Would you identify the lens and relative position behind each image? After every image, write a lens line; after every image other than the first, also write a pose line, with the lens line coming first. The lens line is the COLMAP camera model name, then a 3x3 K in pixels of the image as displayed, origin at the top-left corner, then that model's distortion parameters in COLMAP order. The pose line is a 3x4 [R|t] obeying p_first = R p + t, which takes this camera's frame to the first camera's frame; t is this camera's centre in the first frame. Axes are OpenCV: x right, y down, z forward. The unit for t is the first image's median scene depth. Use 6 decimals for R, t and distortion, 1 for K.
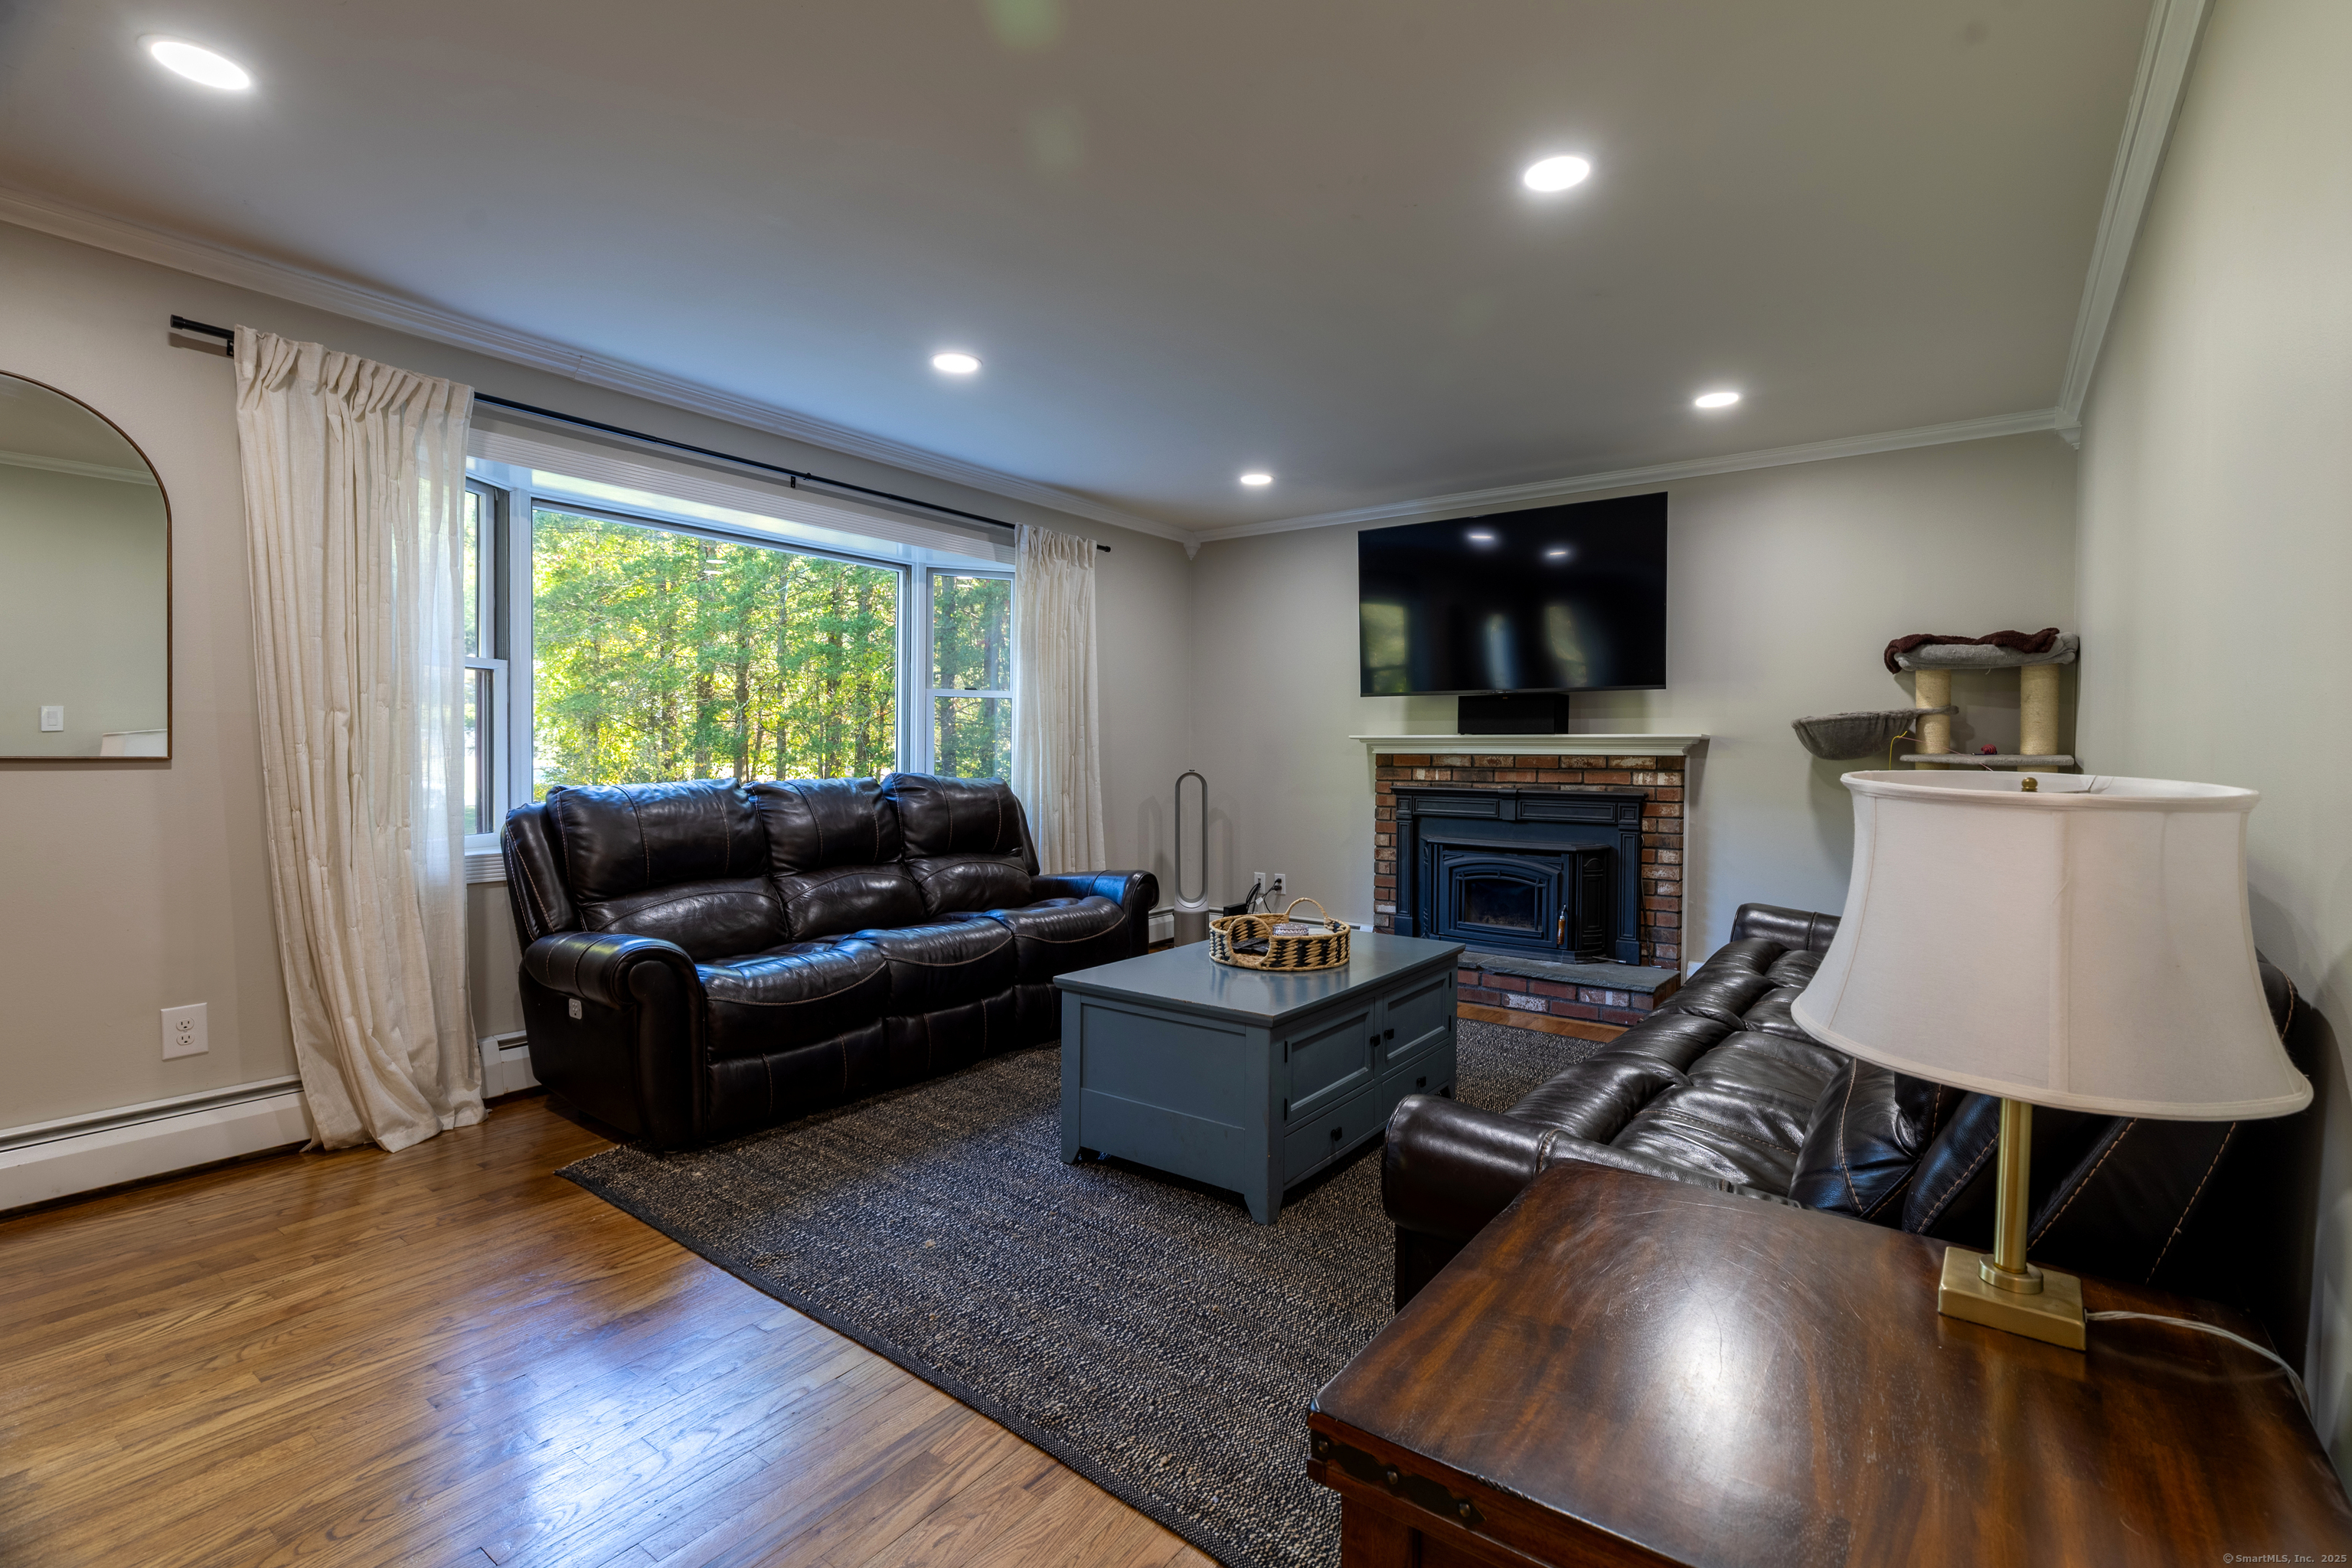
lens RADIAL K [[1046.5, 0, 1206.9], [0, 1046.5, 771.8], [0, 0, 1]] dist [0.007956, -0.000391]
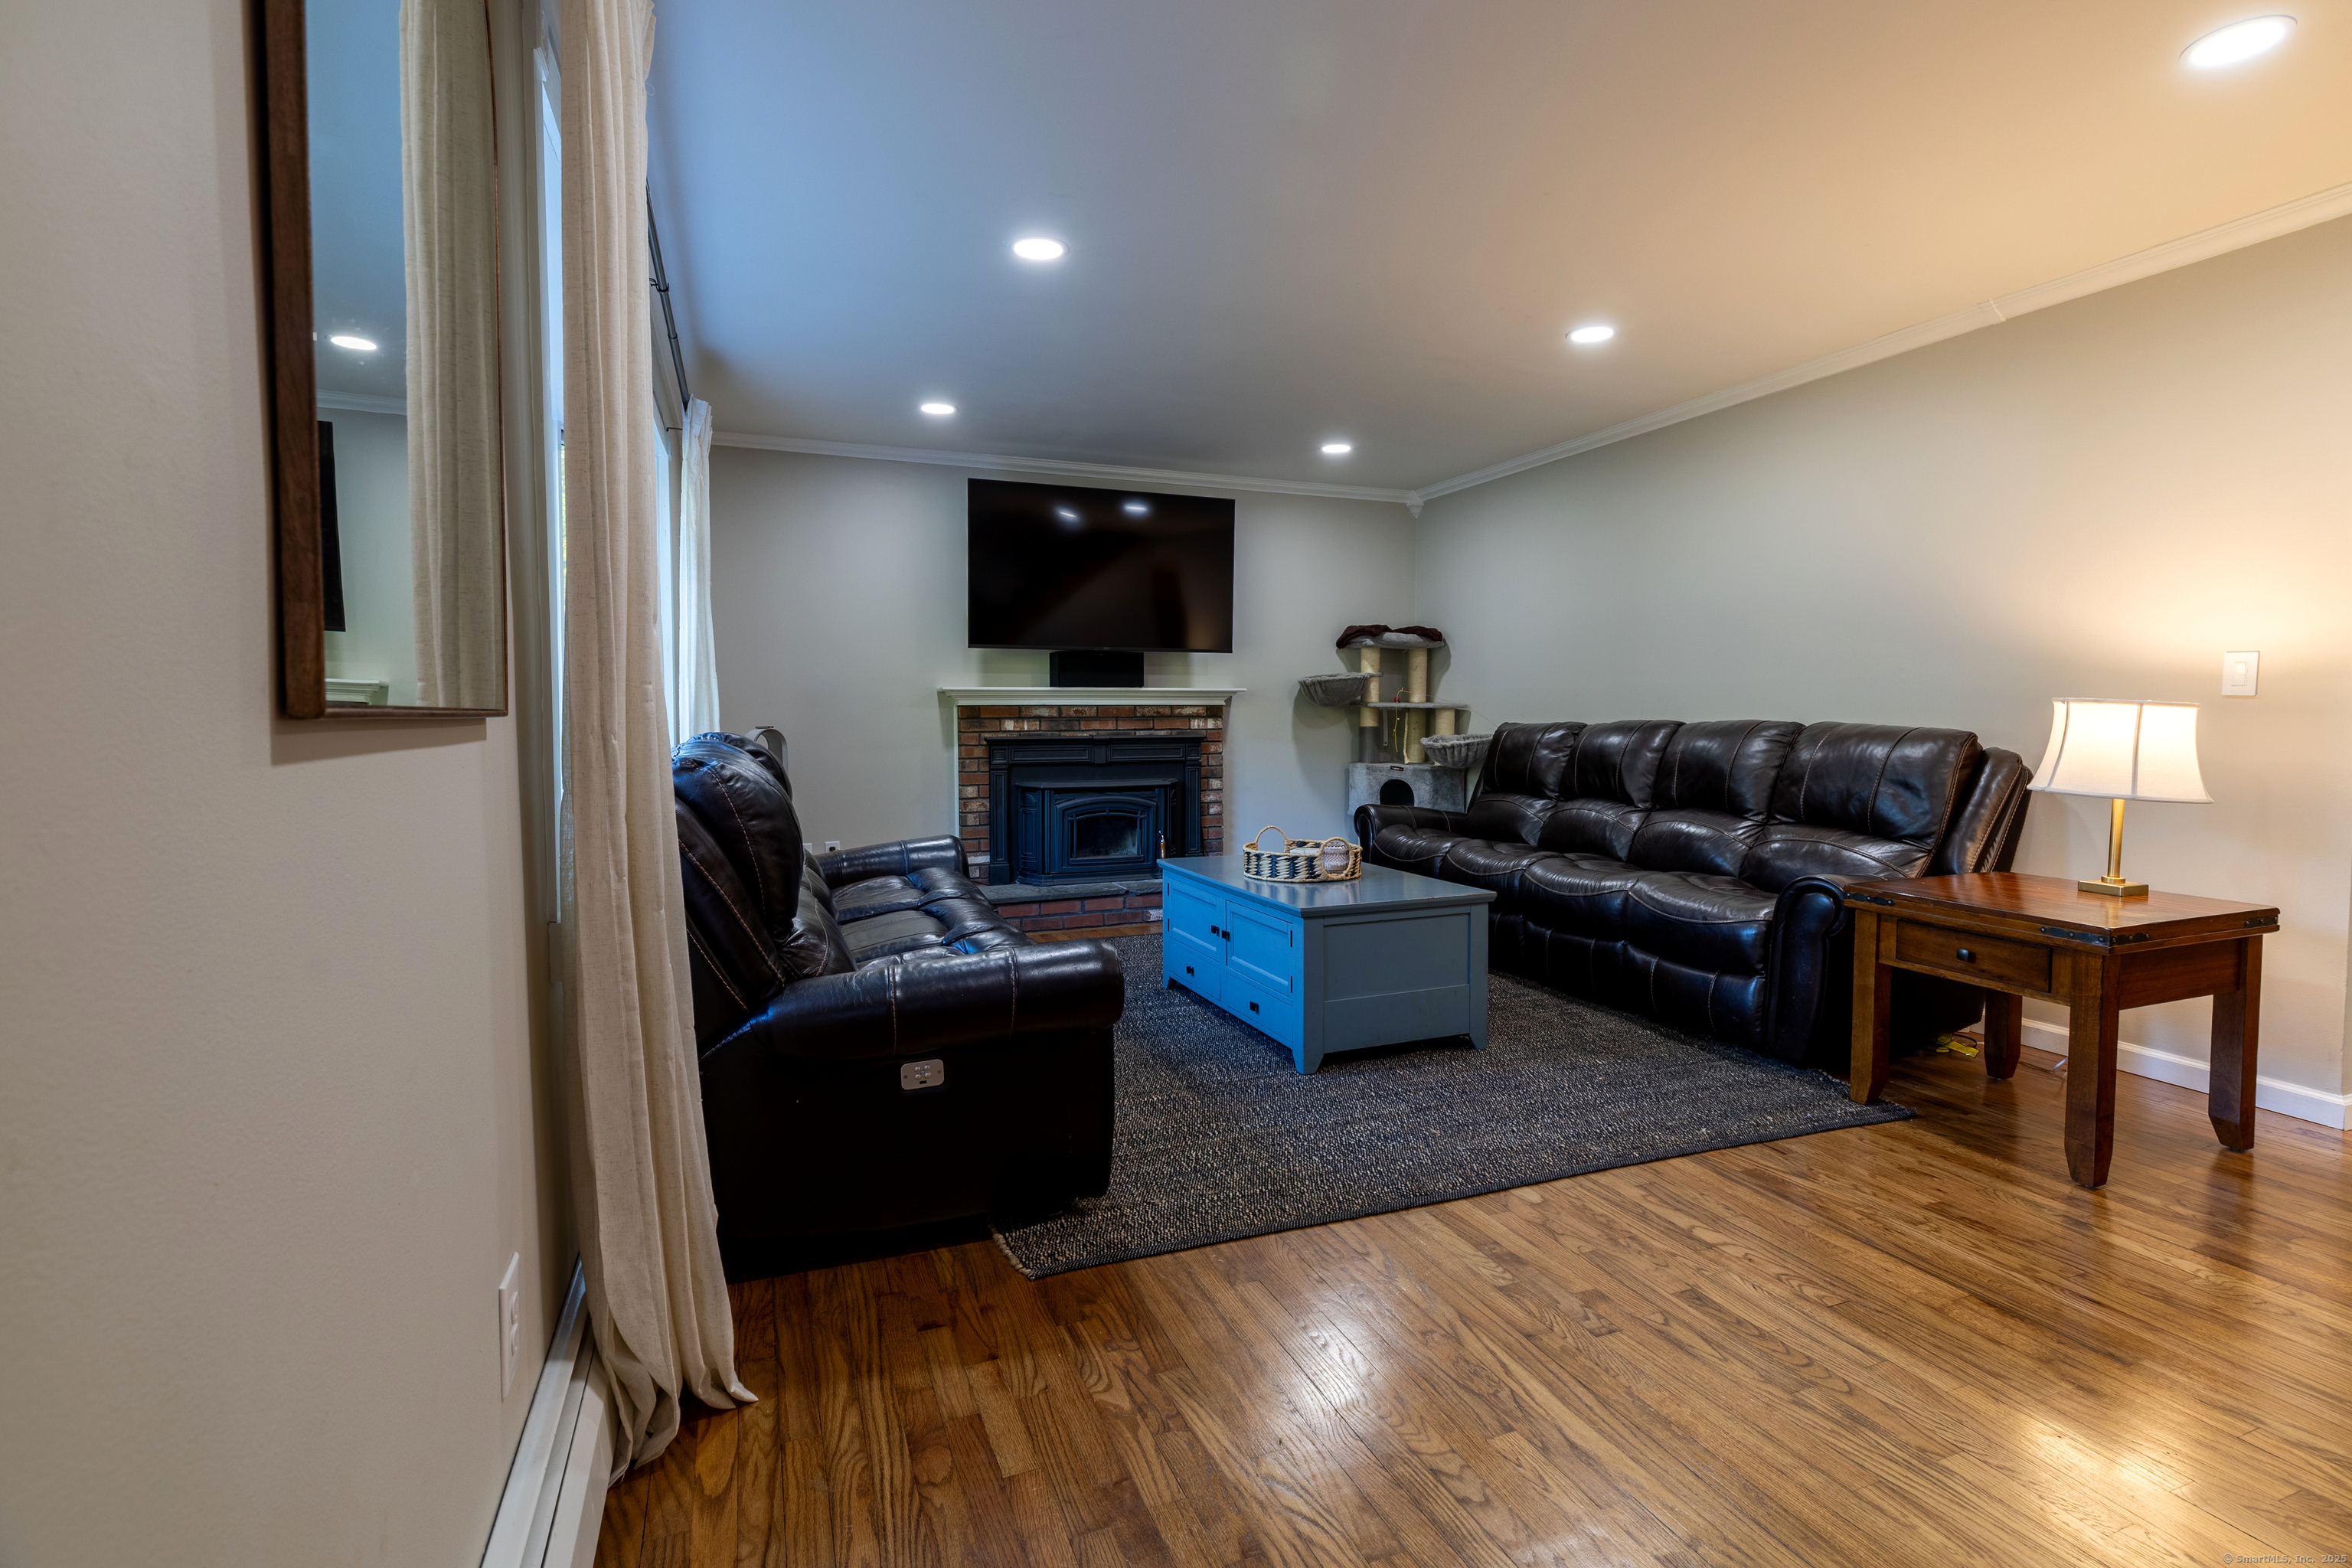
lens RADIAL K [[1092.0, 0, 1205.8], [0, 1092.0, 768.1], [0, 0, 1]] dist [0.005388, -0.000237]
pose [[0.536307, -0.052174, 0.842409, -0.676737], [0.023694, 0.998625, 0.046765, -0.001253], [-0.843690, -0.005120, 0.536806, 0.286382]]
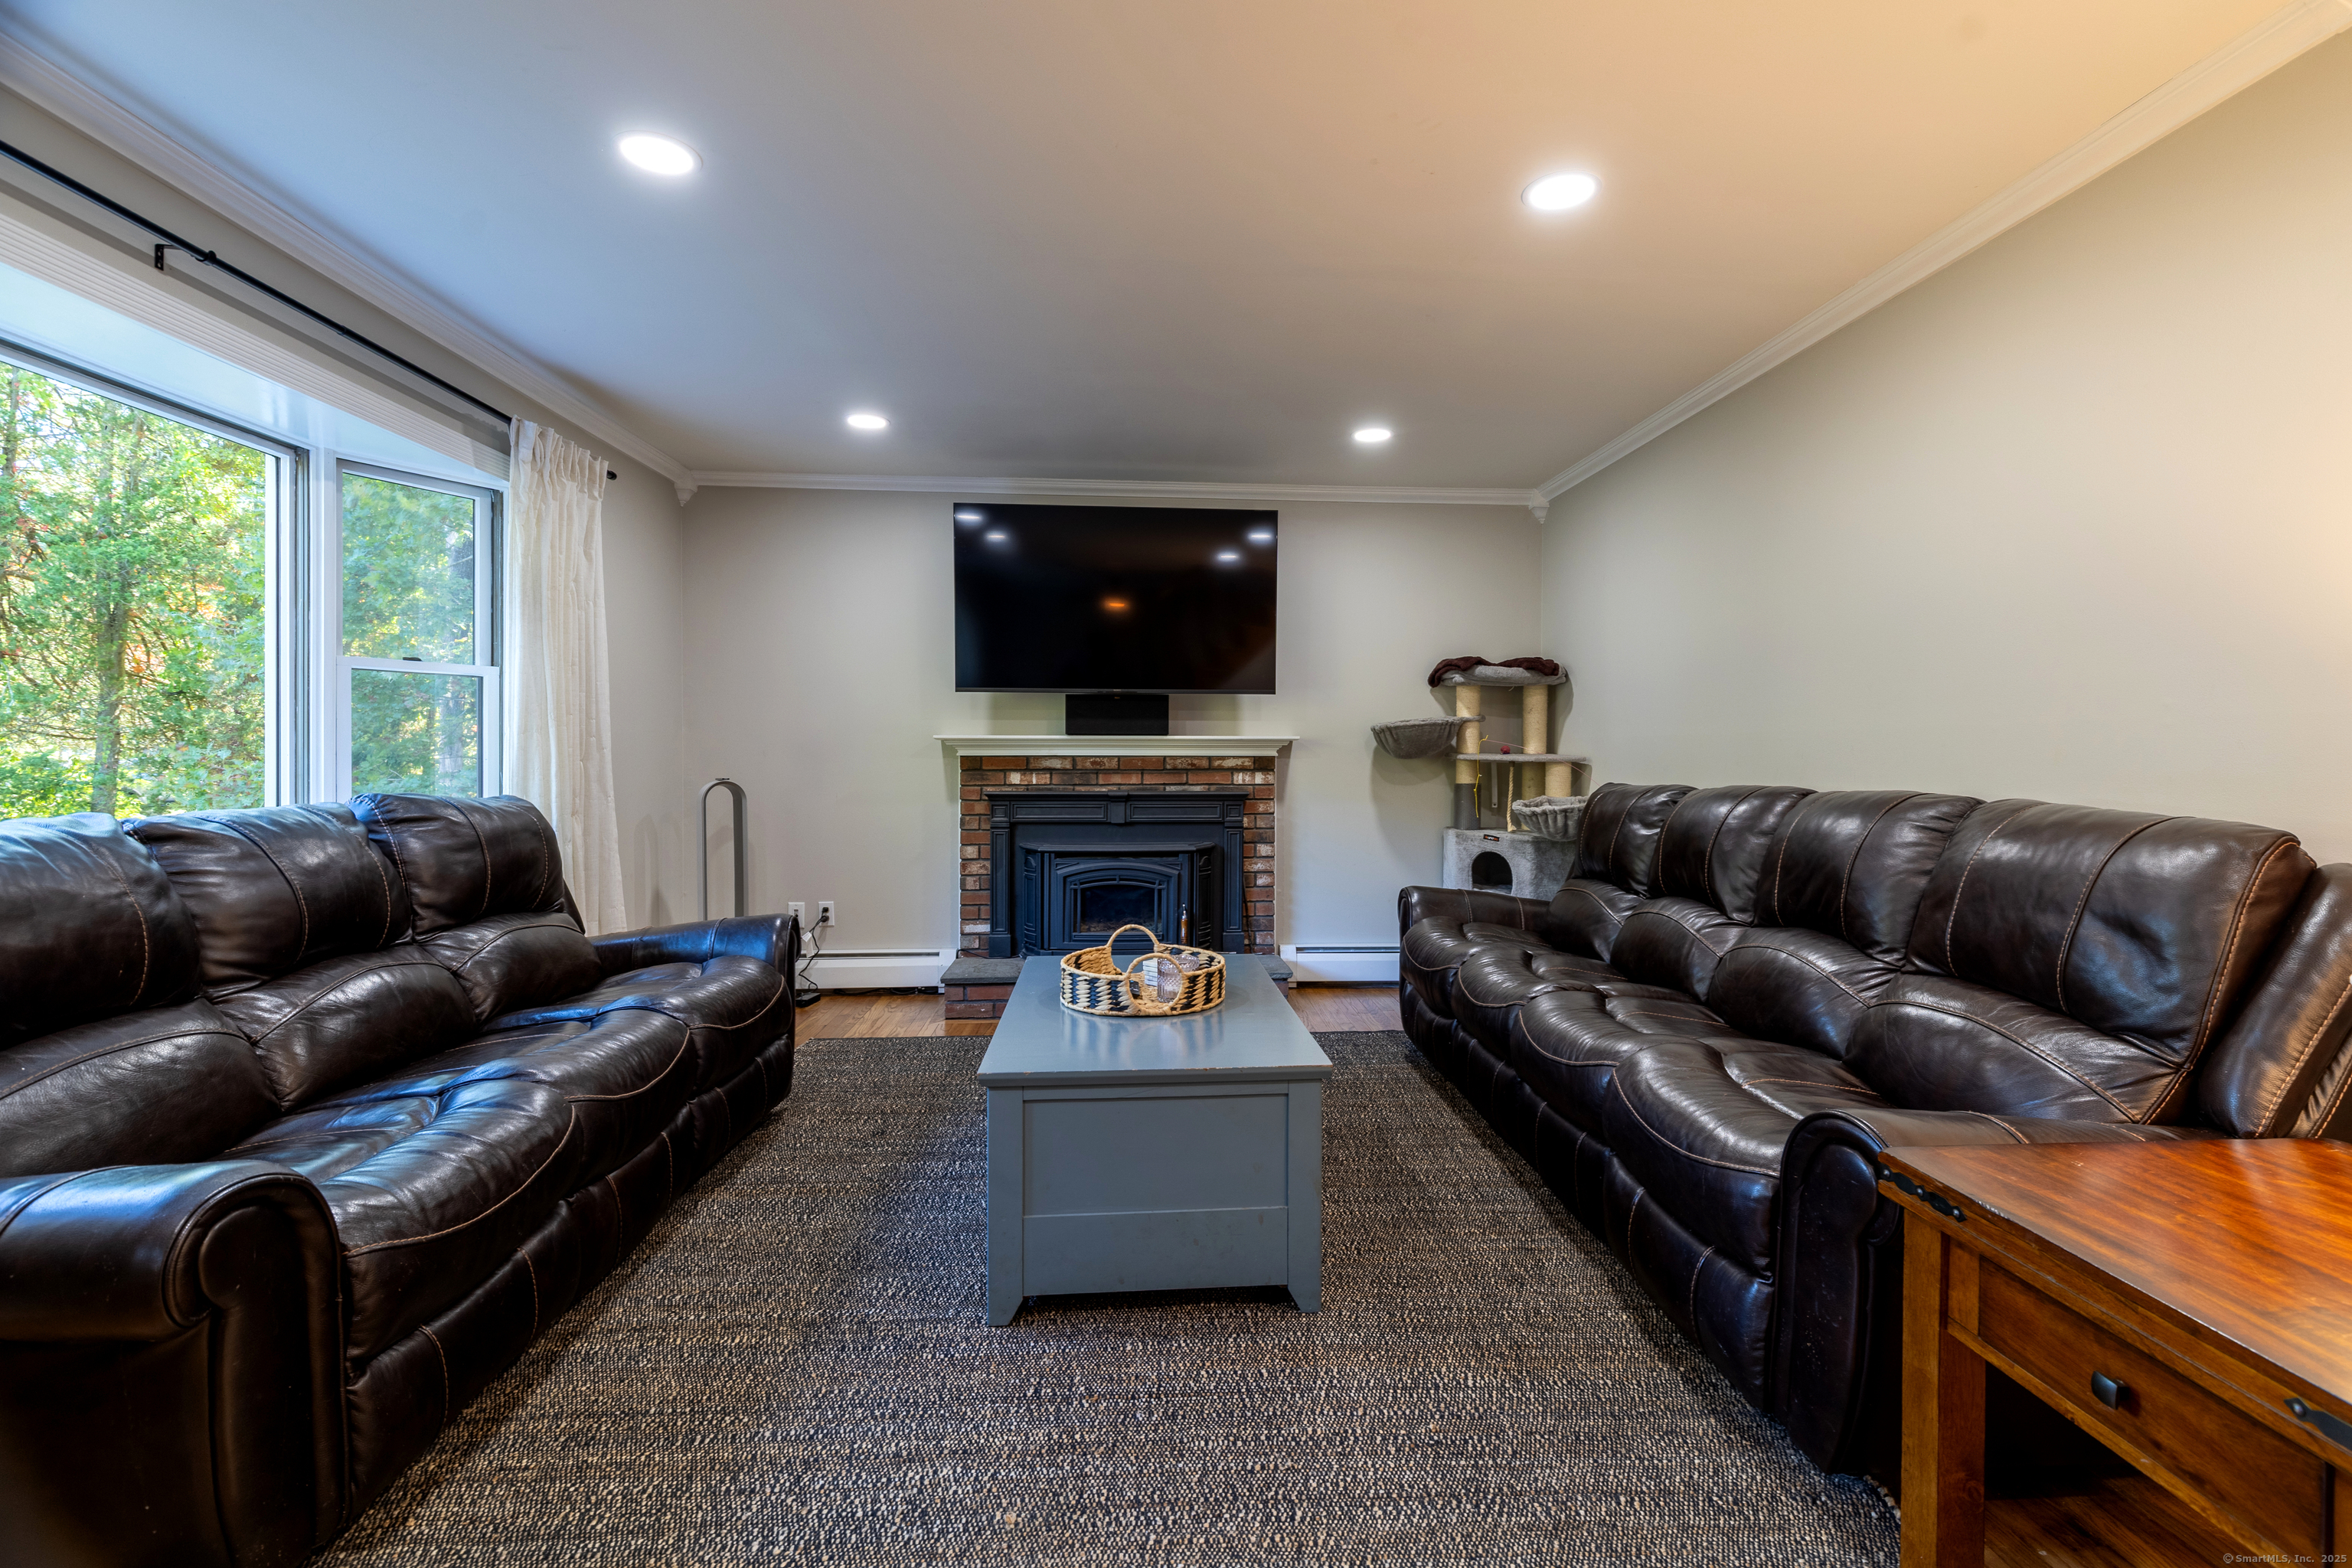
lens RADIAL K [[1046.5, 0, 1206.9], [0, 1046.5, 771.8], [0, 0, 1]] dist [0.007956, -0.000391]
pose [[0.767819, -0.016302, 0.640459, -0.286131], [0.016382, 0.999849, 0.005811, -0.006385], [-0.640457, 0.006030, 0.767970, 0.208328]]
